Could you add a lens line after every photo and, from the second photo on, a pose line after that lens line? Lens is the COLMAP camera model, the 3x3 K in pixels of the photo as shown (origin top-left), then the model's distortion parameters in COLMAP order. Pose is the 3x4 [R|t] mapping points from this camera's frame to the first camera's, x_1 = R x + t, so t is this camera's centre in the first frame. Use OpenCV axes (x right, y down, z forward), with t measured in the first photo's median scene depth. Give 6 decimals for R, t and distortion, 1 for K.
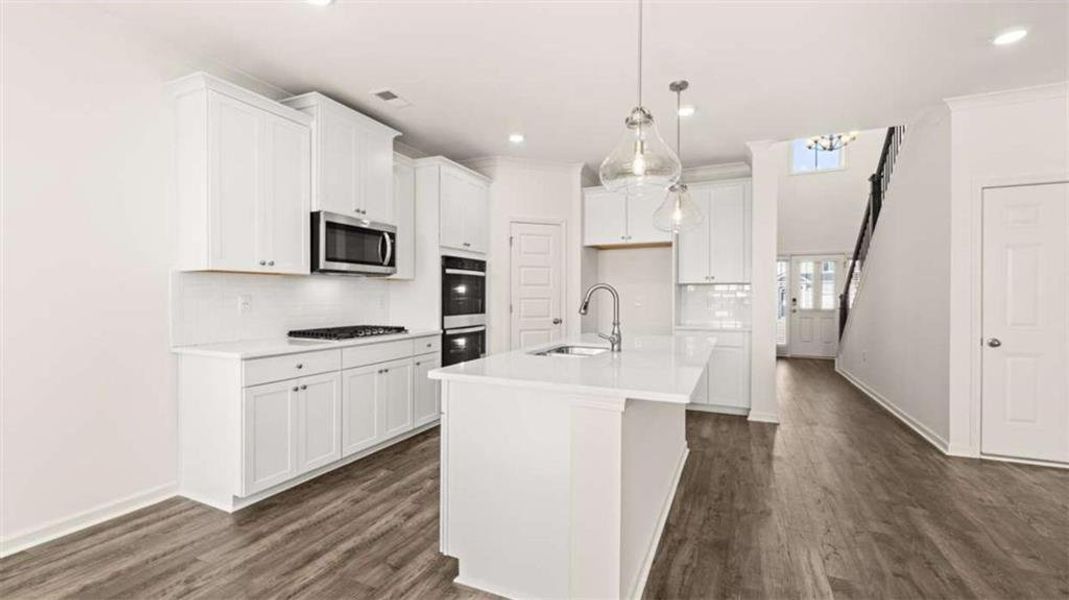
lens RADIAL K [[445.8, 0, 534.5], [0, 445.8, 300.0], [0, 0, 1]] dist [0.001477, 0.000185]
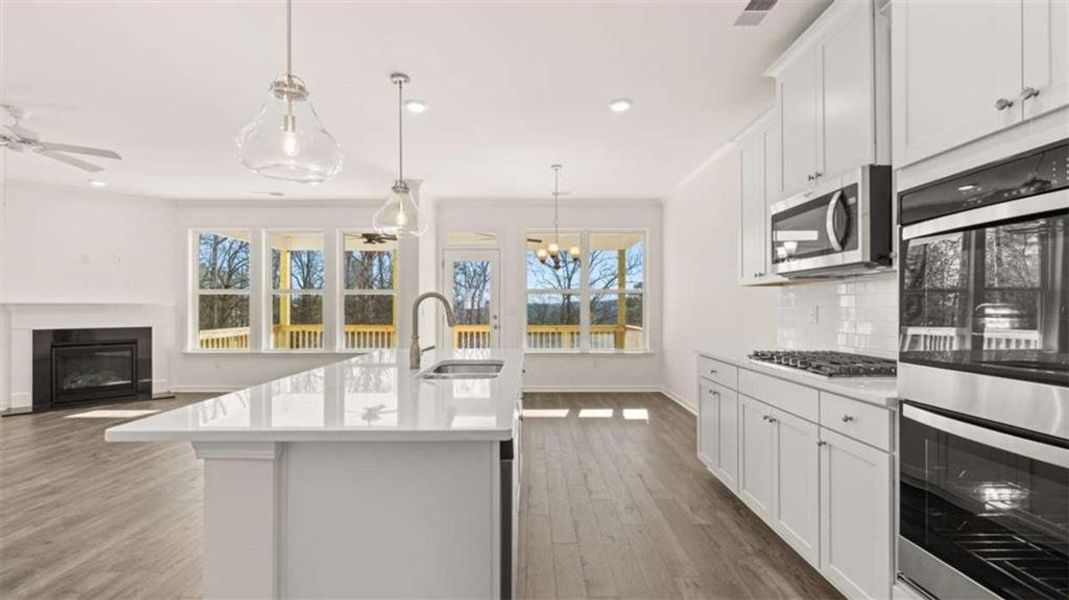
lens RADIAL K [[453.9, 0, 530.2], [0, 453.9, 304.9], [0, 0, 1]] dist [0.000368, 0.000169]
pose [[-0.913100, -0.004726, -0.407709, 0.233039], [-0.006635, 0.999973, 0.003270, -0.009585], [0.407682, 0.005691, -0.913106, 1.303118]]
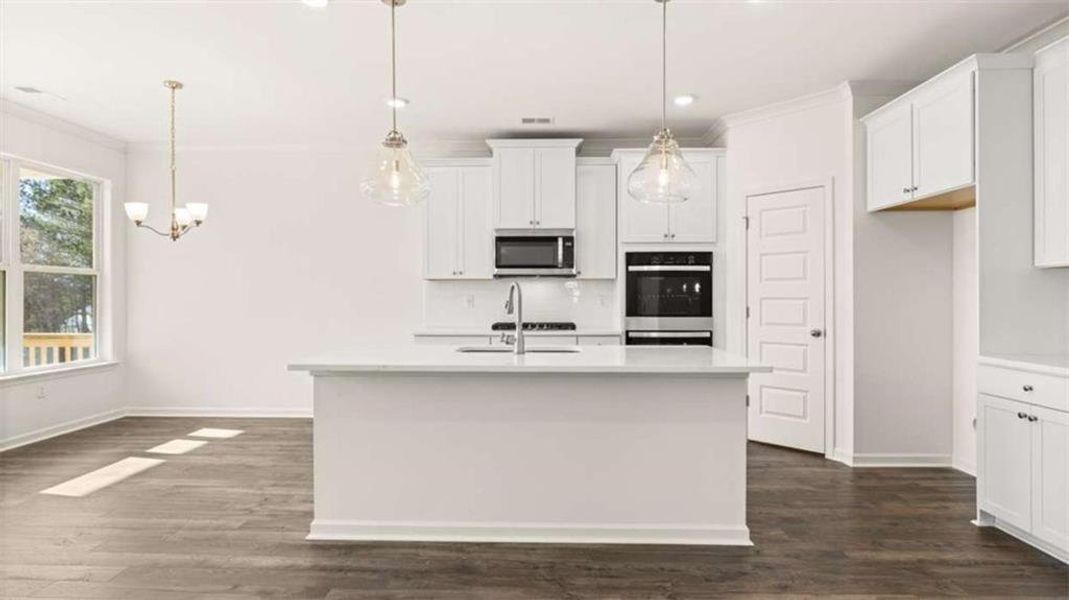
lens RADIAL K [[559.1, 0, 534.5], [0, 559.1, 300.0], [0, 0, 1]] dist [0.000874, 0.000415]
pose [[0.396988, 0.003082, -0.917819, 0.858767], [-0.007877, 0.999969, -0.000049, 0.002366], [0.917790, 0.007249, 0.397000, 0.384472]]
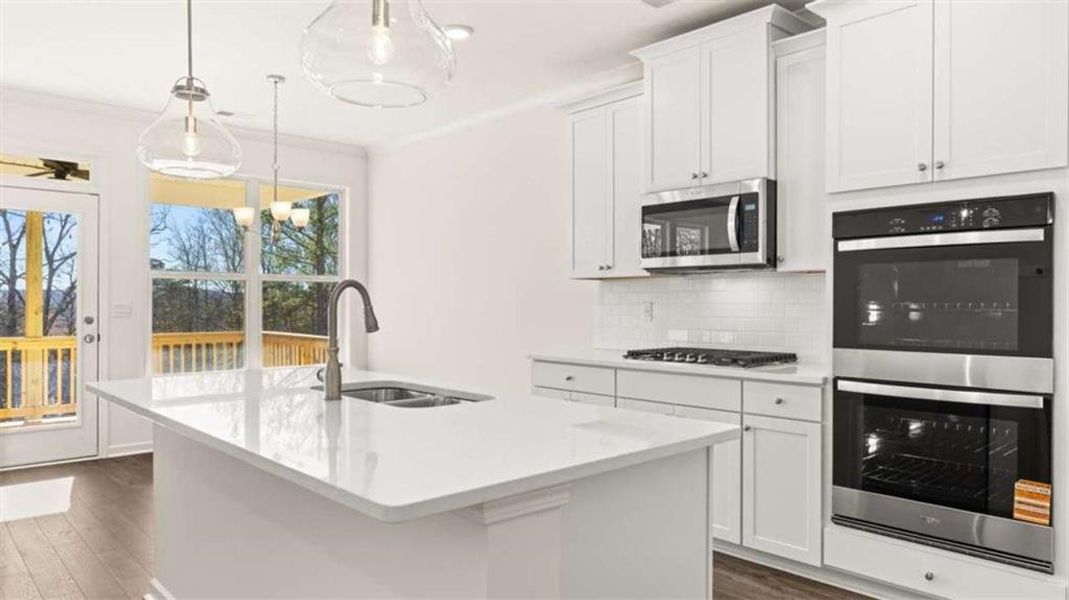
lens RADIAL K [[707.3, 0, 532.5], [0, 707.3, 306.0], [0, 0, 1]] dist [0.000508, 0.000066]
pose [[-0.386390, -0.000240, -0.922335, 0.616016], [-0.013681, 0.999891, 0.005471, -0.006010], [0.922234, 0.014732, -0.386351, 1.071057]]
